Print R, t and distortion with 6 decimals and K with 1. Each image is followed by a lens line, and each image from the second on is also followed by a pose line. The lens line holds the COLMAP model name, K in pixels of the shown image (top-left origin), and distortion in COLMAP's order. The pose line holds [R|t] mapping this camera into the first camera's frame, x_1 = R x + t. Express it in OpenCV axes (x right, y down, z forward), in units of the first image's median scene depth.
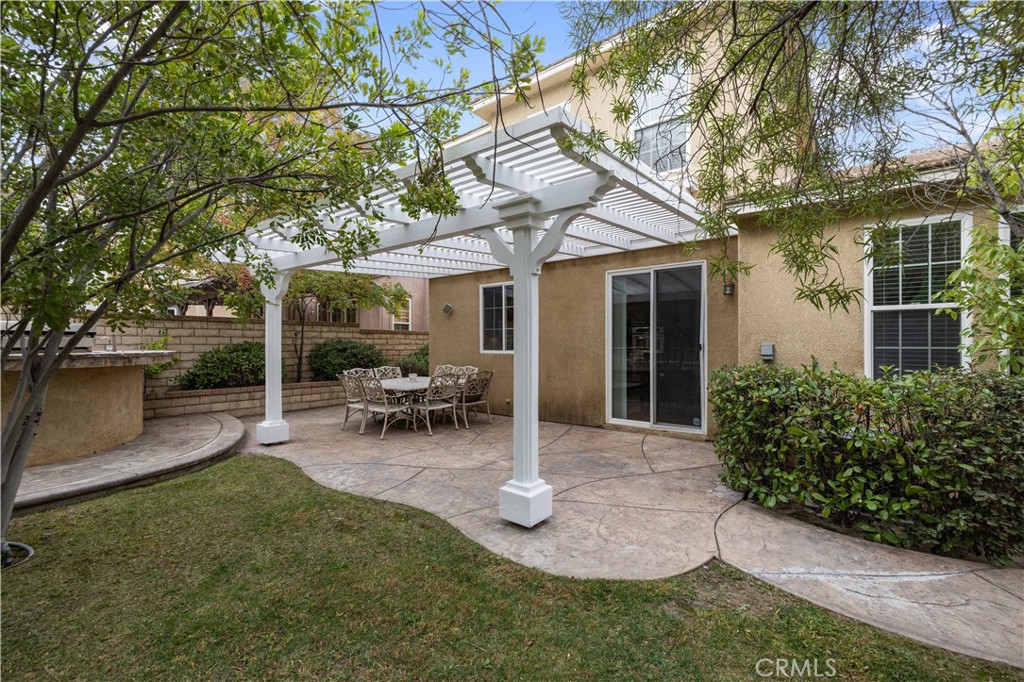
lens RADIAL K [[446.5, 0, 512.0], [0, 446.5, 341.0], [0, 0, 1]] dist [-0.000688, -0.000084]
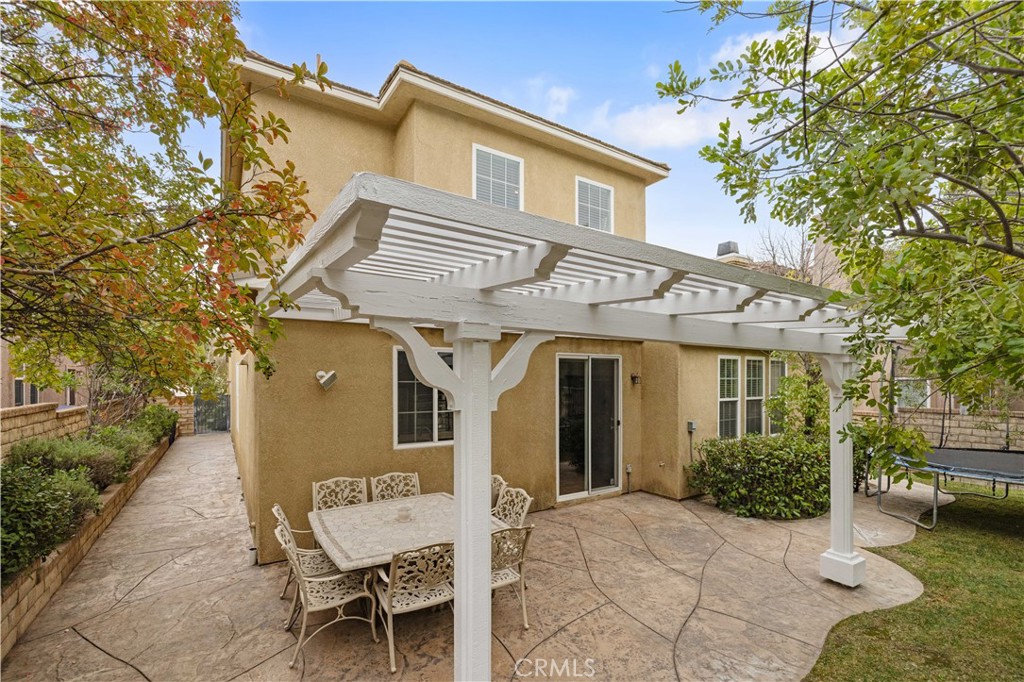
lens RADIAL K [[457.5, 0, 504.3], [0, 457.5, 374.4], [0, 0, 1]] dist [0.002522, 0.000330]
pose [[0.316536, 0.007274, 0.948553, -1.005124], [-0.009255, 0.999947, -0.004579, -0.125250], [-0.948535, -0.007329, 0.316586, 0.969725]]
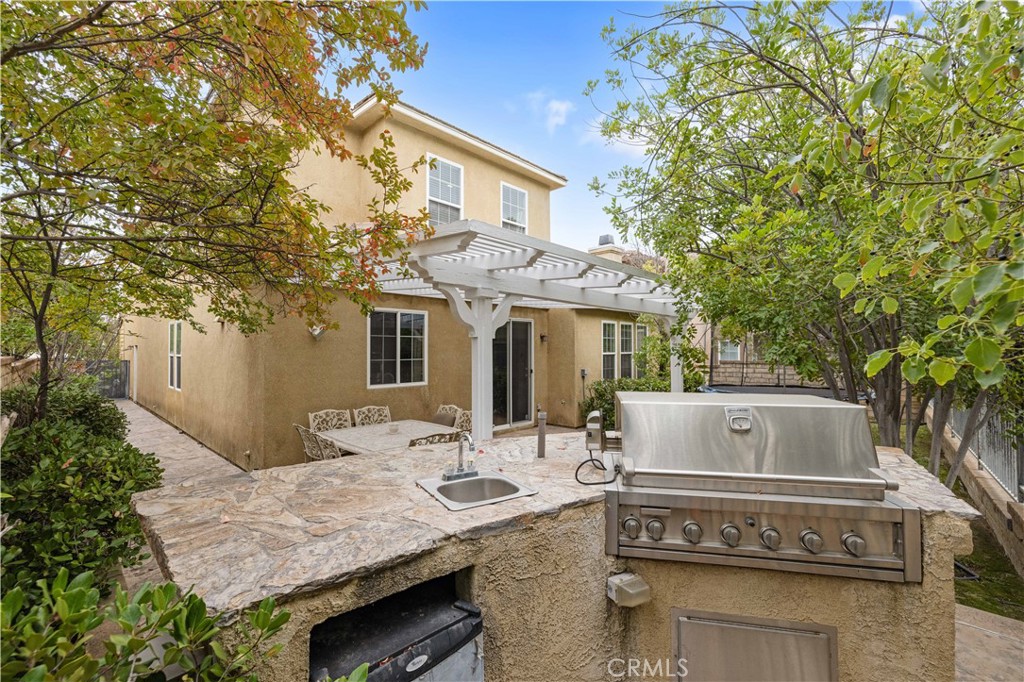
lens RADIAL K [[438.6, 0, 505.9], [0, 438.6, 335.0], [0, 0, 1]] dist [-0.000240, 0.000071]
pose [[0.088219, 0.029931, 0.995651, -1.315397], [-0.007252, 0.999541, -0.029406, -0.078326], [-0.996075, -0.004626, 0.088396, 1.028456]]
